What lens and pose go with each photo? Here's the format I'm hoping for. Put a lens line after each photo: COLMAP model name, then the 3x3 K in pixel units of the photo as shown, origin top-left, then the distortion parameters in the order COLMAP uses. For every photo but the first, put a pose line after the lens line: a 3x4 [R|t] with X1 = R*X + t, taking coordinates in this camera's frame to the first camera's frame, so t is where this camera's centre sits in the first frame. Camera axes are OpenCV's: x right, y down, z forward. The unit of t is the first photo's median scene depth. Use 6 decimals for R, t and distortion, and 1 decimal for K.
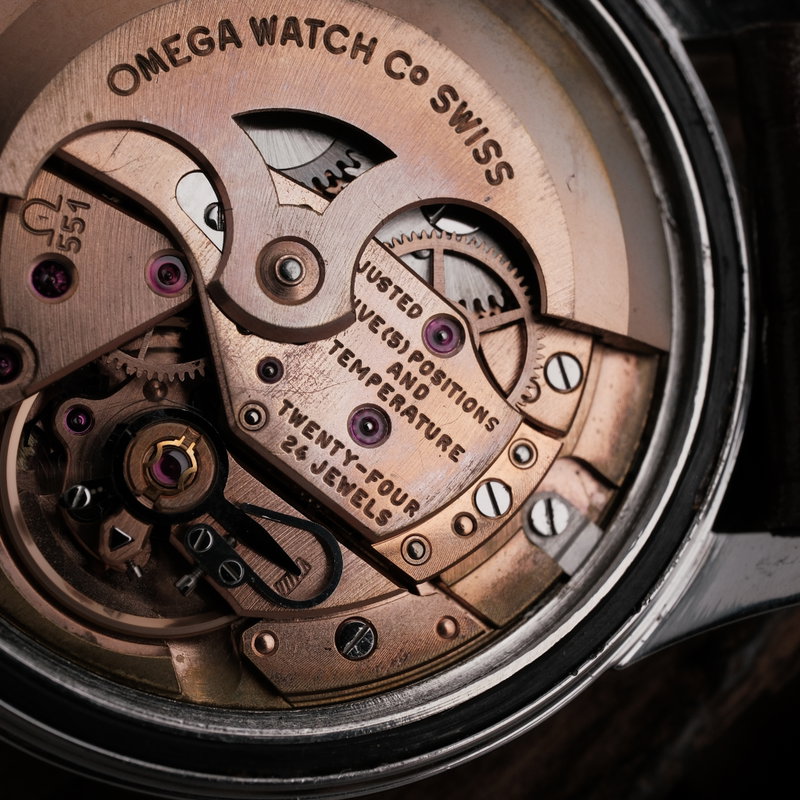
lens RADIAL K [[1998.3, 0, 404.5], [0, 1998.3, 399.4], [0, 0, 1]] dist [0.073740, 0.000000]
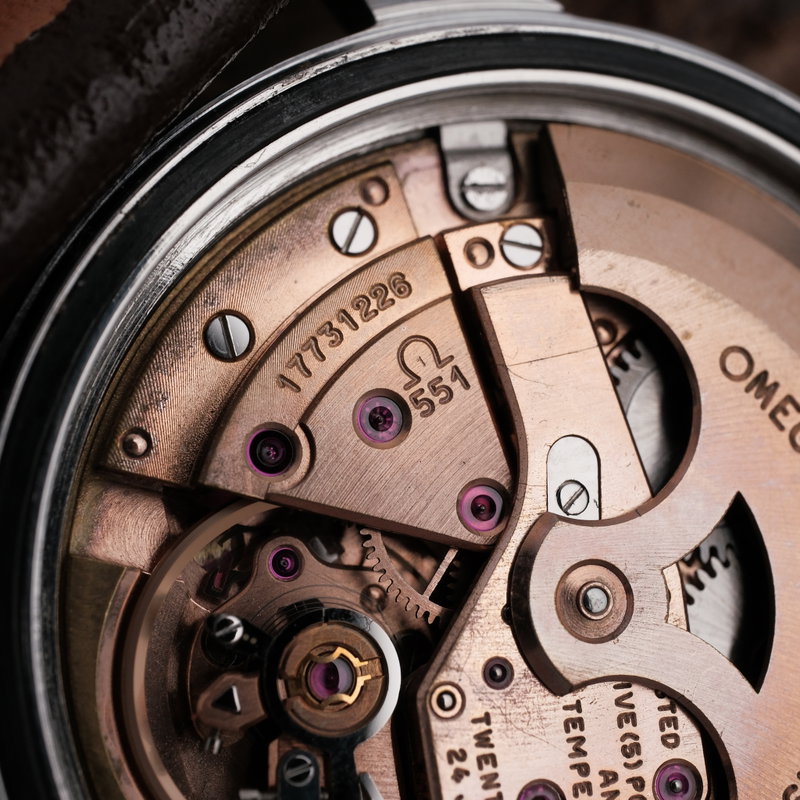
lens RADIAL K [[1998.3, 0, 395.4], [0, 1998.3, 397.0], [0, 0, 1]] dist [0.073740, 0.000000]
pose [[0.739080, 0.661257, -0.128452, -0.066894], [-0.673470, 0.721359, -0.161491, 0.064575], [-0.014127, 0.205864, 0.978479, 0.162787]]
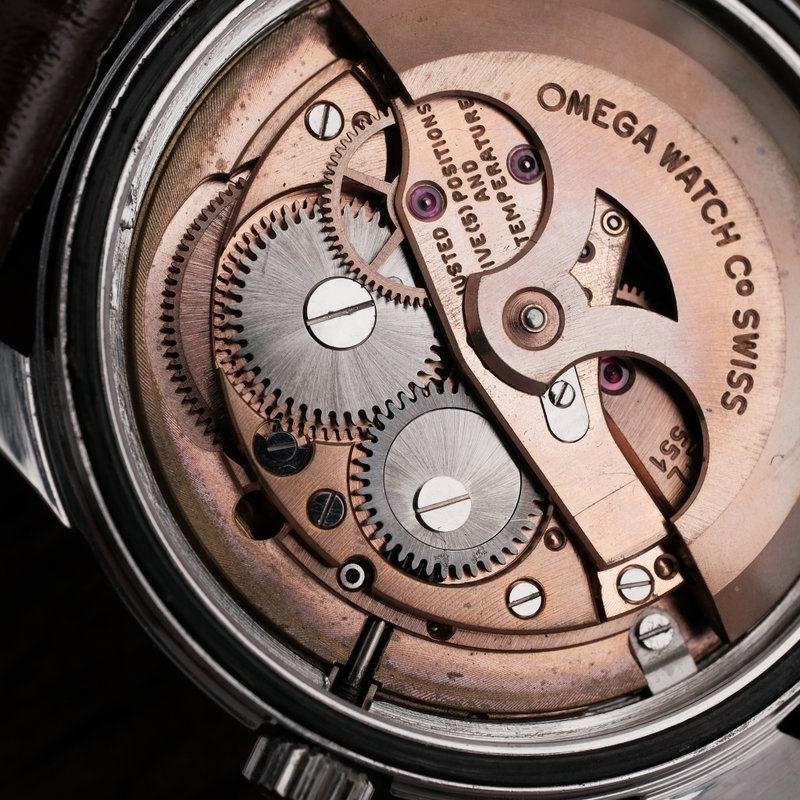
lens RADIAL K [[1998.3, 0, 370.3], [0, 1998.3, 388.6], [0, 0, 1]] dist [0.073740, 0.000000]
pose [[-0.766722, -0.516680, -0.381024, 0.401375], [0.382463, -0.844316, 0.375302, -0.533543], [-0.515616, 0.142024, 0.844967, 0.130968]]
